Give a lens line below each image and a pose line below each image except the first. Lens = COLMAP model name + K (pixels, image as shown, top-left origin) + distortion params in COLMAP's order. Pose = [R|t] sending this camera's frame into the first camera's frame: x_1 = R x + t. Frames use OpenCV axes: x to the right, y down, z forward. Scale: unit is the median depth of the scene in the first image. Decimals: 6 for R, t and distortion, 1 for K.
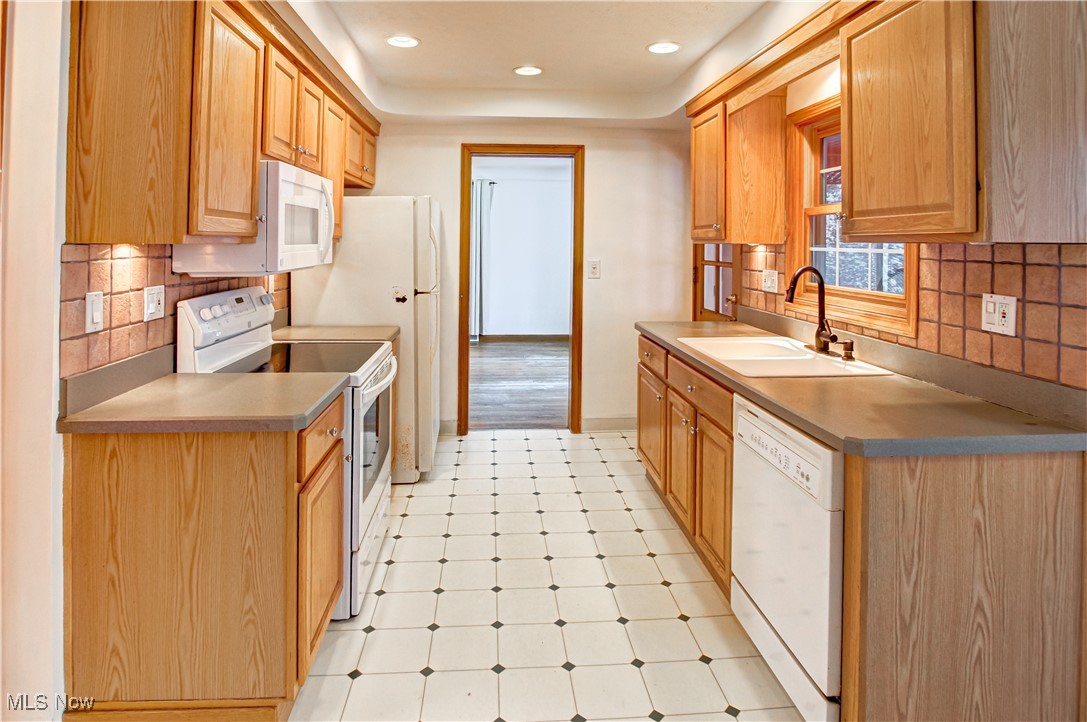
lens RADIAL K [[654.3, 0, 544.1], [0, 654.3, 256.7], [0, 0, 1]] dist [-0.032028, 0.003720]
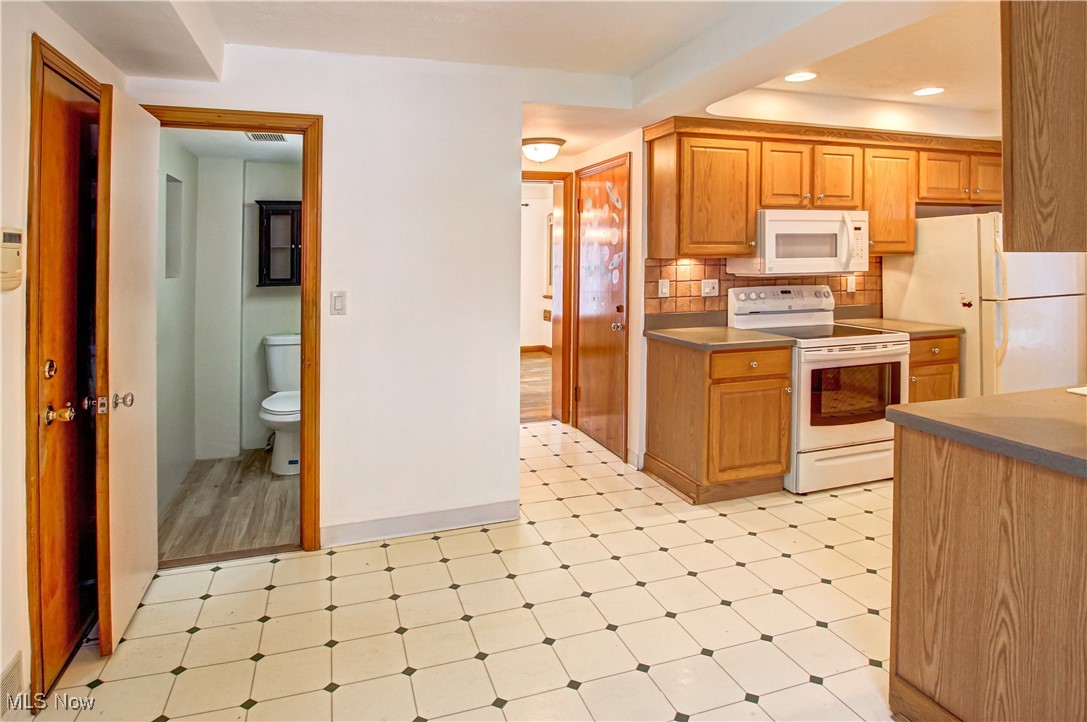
lens RADIAL K [[654.3, 0, 544.1], [0, 654.3, 256.7], [0, 0, 1]] dist [-0.032028, 0.003720]
pose [[0.246974, -0.008865, -0.968982, 1.496533], [0.001019, 0.999960, -0.008889, -0.006868], [0.969022, 0.001207, 0.246973, 0.018801]]
